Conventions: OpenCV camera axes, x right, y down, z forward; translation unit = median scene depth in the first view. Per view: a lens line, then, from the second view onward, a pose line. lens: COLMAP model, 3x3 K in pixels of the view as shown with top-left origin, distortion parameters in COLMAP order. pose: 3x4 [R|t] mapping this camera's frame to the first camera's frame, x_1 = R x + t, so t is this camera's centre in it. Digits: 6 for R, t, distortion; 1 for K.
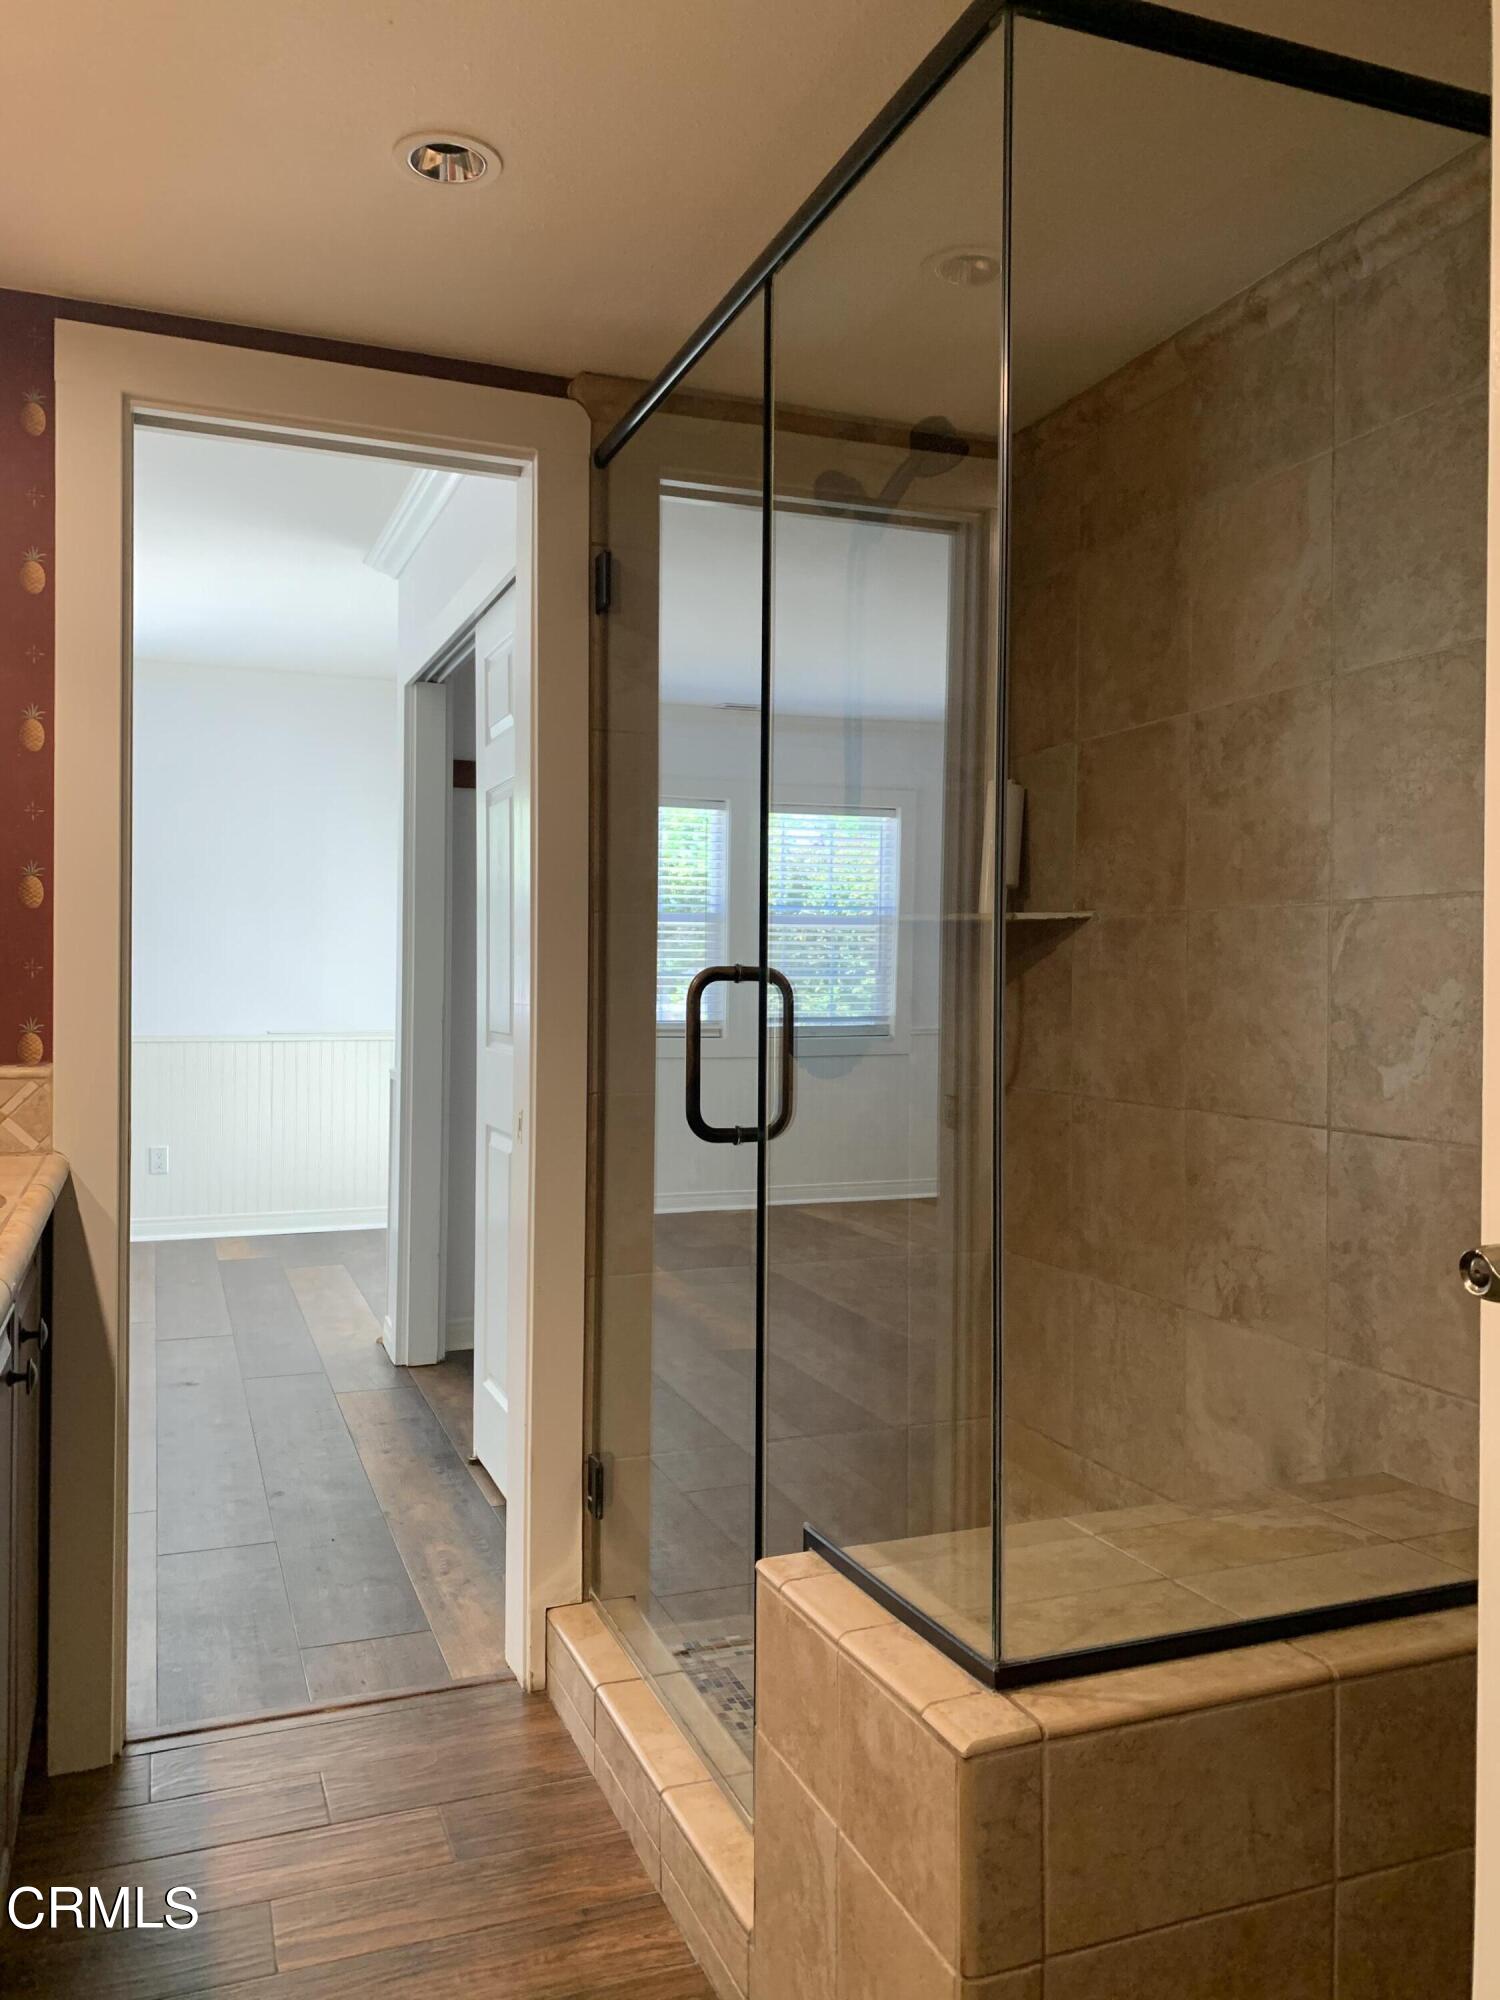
lens RADIAL K [[1543.4, 0, 750.1], [0, 1543.4, 1002.4], [0, 0, 1]] dist [0.034787, 0.001281]
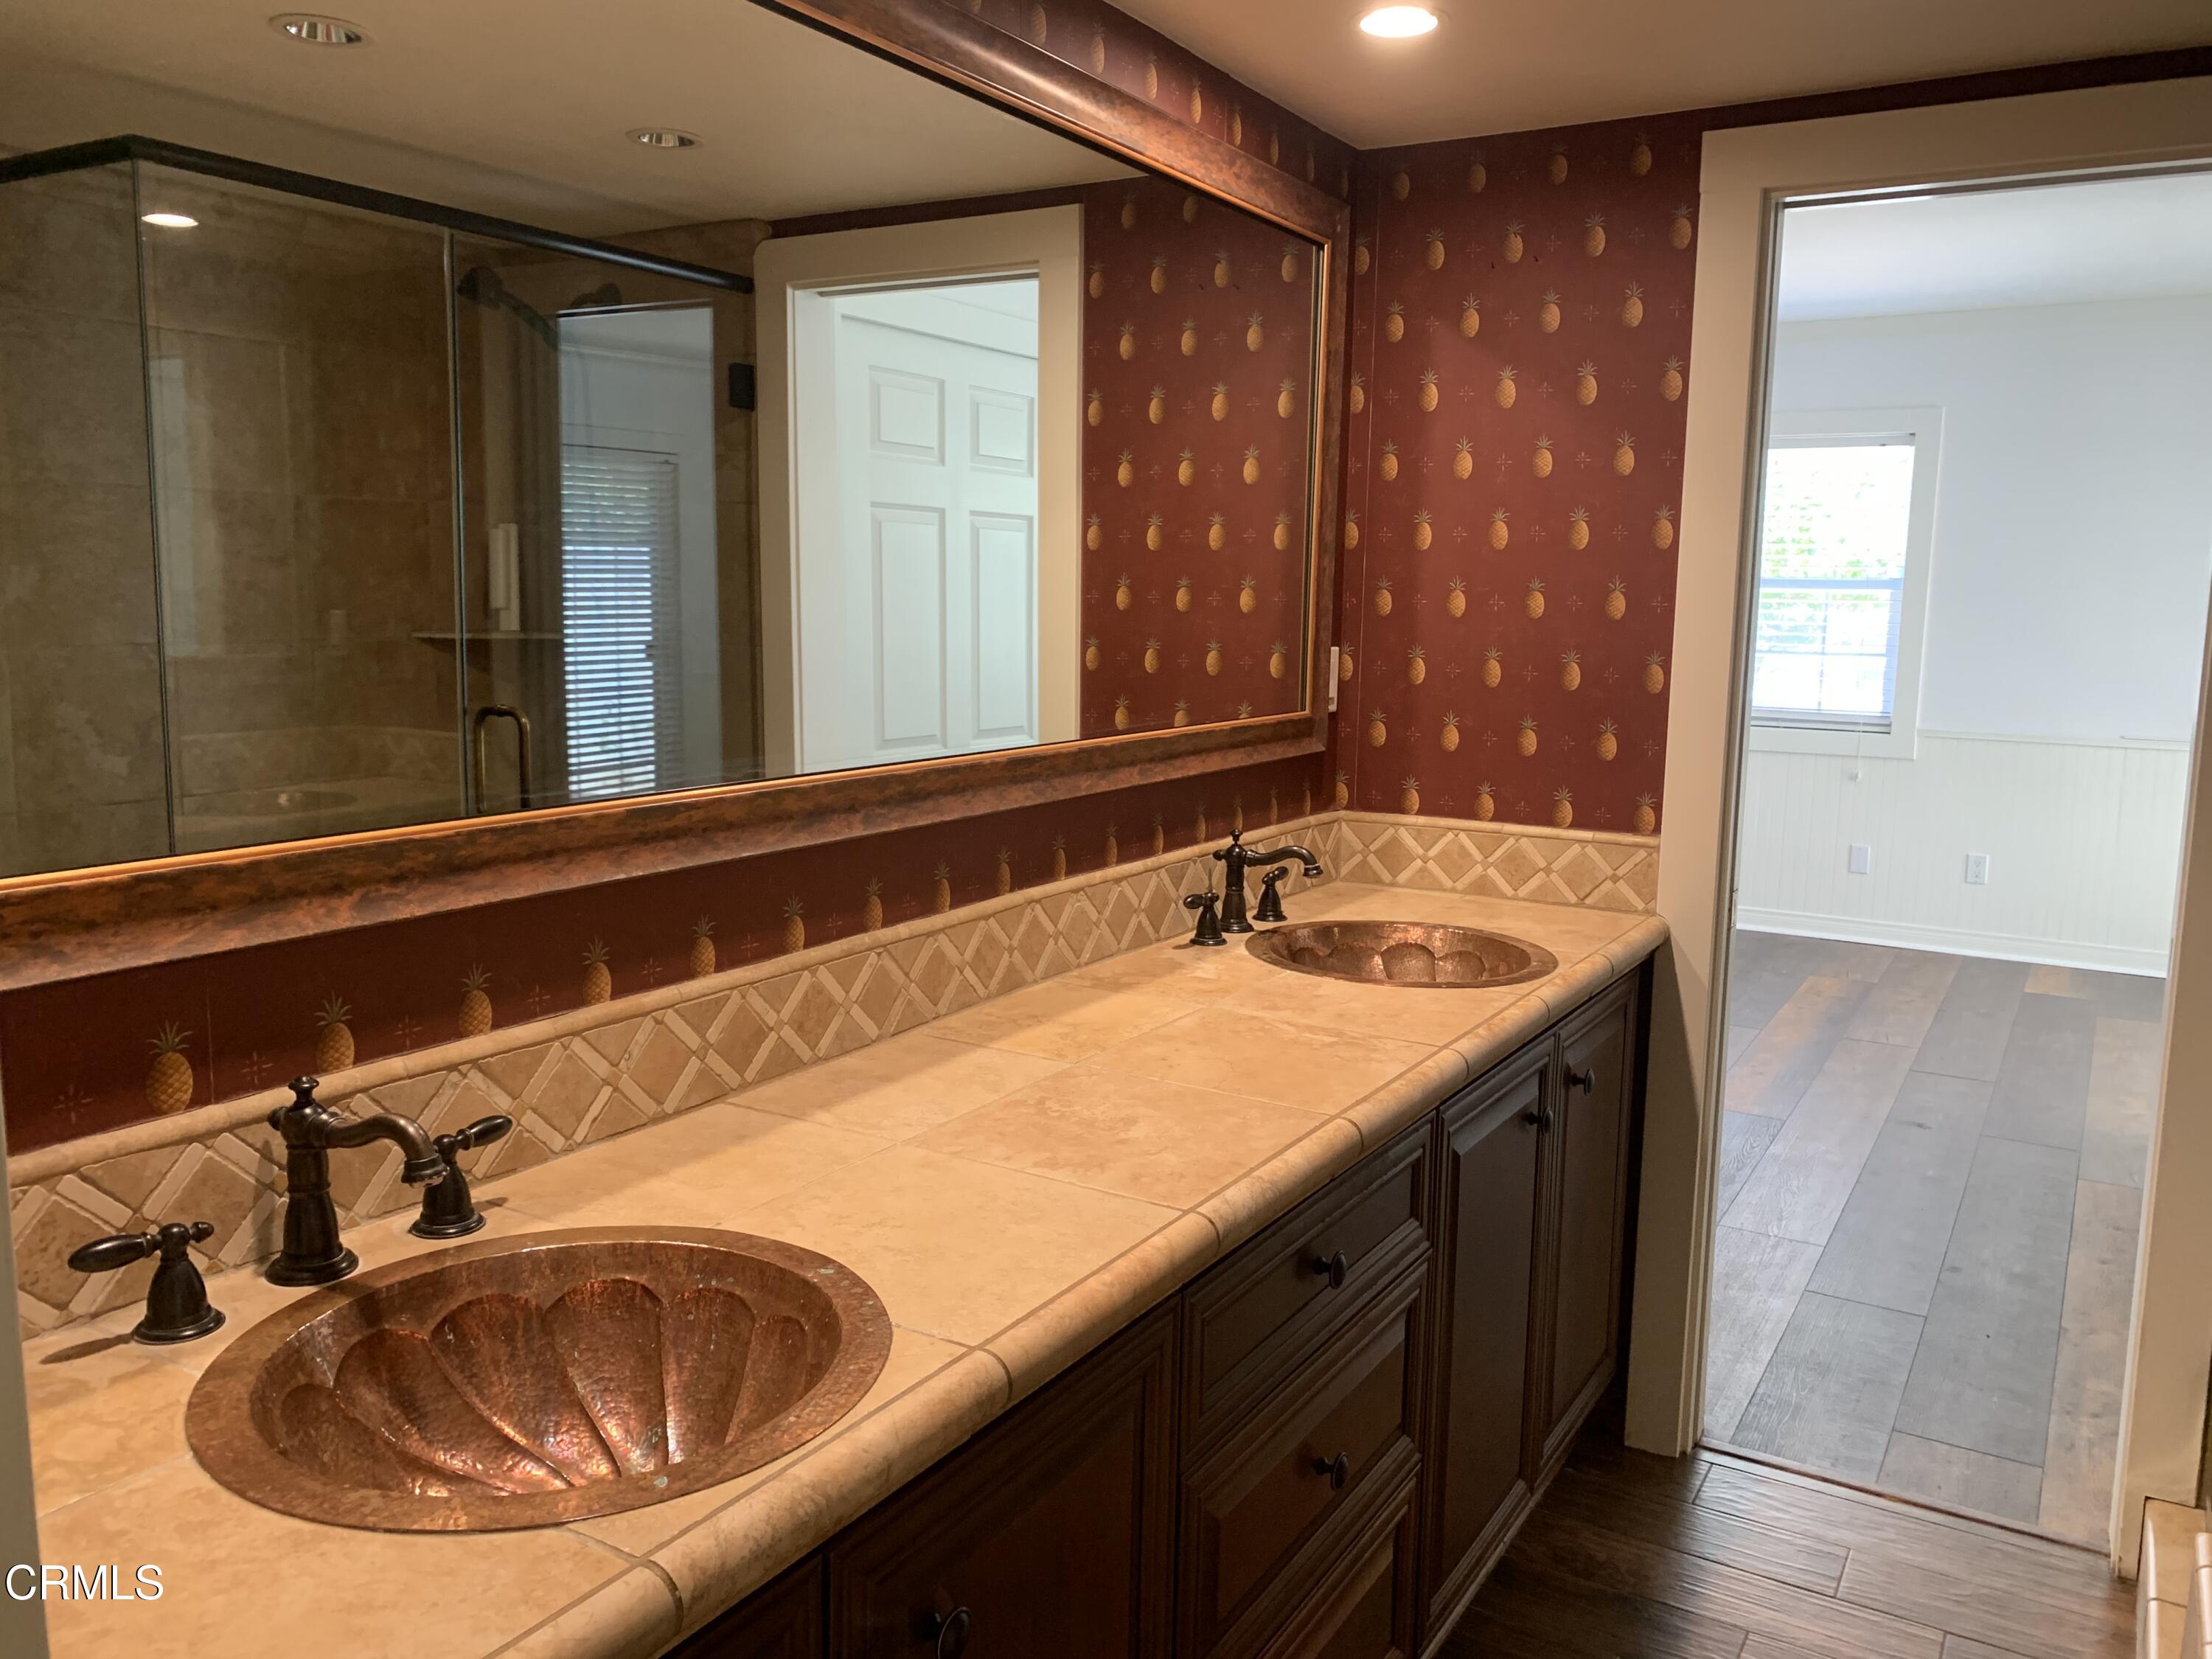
lens RADIAL K [[1707.1, 0, 1111.7], [0, 1707.1, 829.3], [0, 0, 1]] dist [0.034787, 0.001281]
pose [[0.614299, 0.108658, -0.781556, 0.260586], [-0.015654, 0.991957, 0.125606, -0.111183], [0.788918, -0.064925, 0.611059, -0.048646]]
